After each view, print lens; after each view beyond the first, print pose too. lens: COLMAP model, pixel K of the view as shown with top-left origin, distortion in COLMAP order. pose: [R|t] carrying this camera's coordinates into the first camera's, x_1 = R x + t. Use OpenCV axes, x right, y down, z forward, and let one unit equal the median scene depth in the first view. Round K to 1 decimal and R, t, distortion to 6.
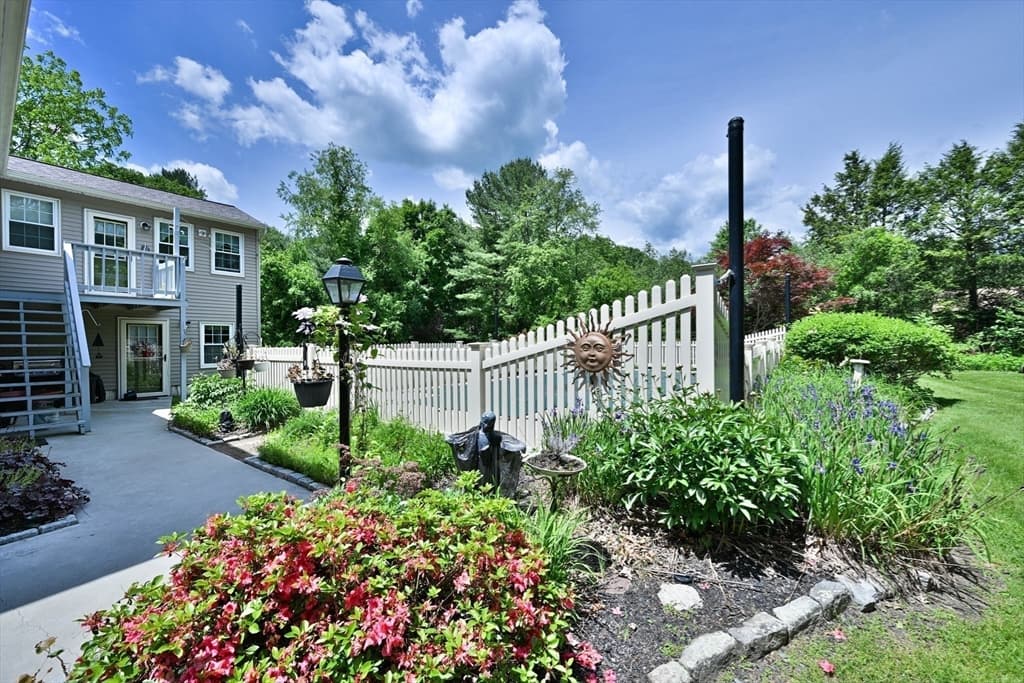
lens RADIAL K [[397.4, 0, 512.0], [0, 397.4, 341.5], [0, 0, 1]] dist [0.000102, 0.000223]
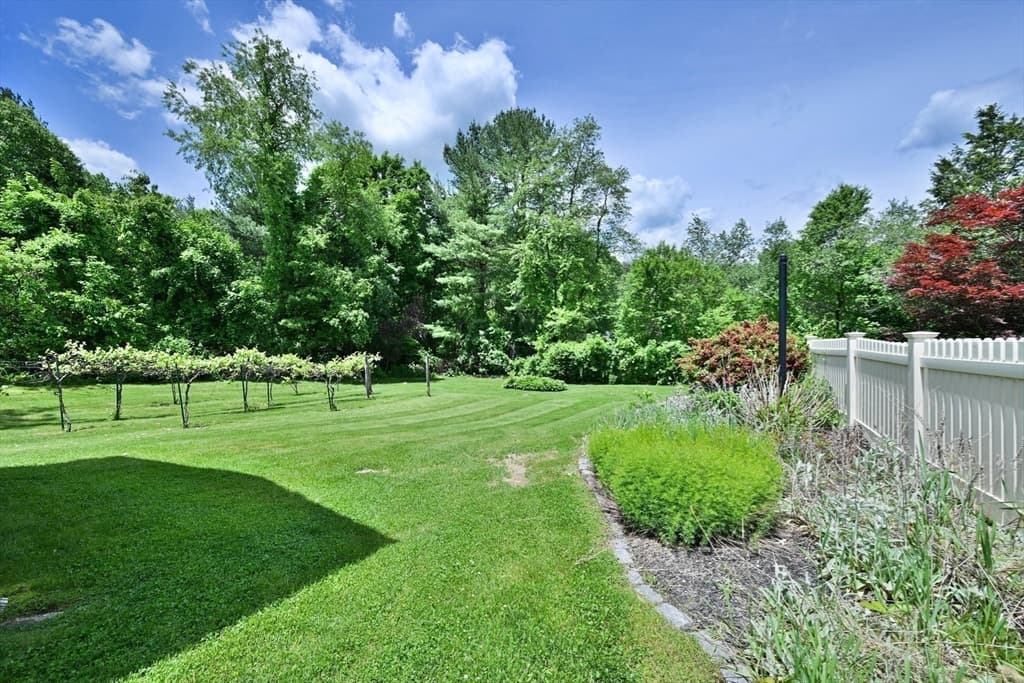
lens RADIAL K [[397.4, 0, 512.0], [0, 397.4, 341.5], [0, 0, 1]] dist [0.000102, 0.000223]
pose [[0.984773, 0.012787, 0.173373, -0.131821], [-0.012338, 0.999917, -0.003671, 0.002824], [-0.173406, 0.001476, 0.984849, 0.247133]]
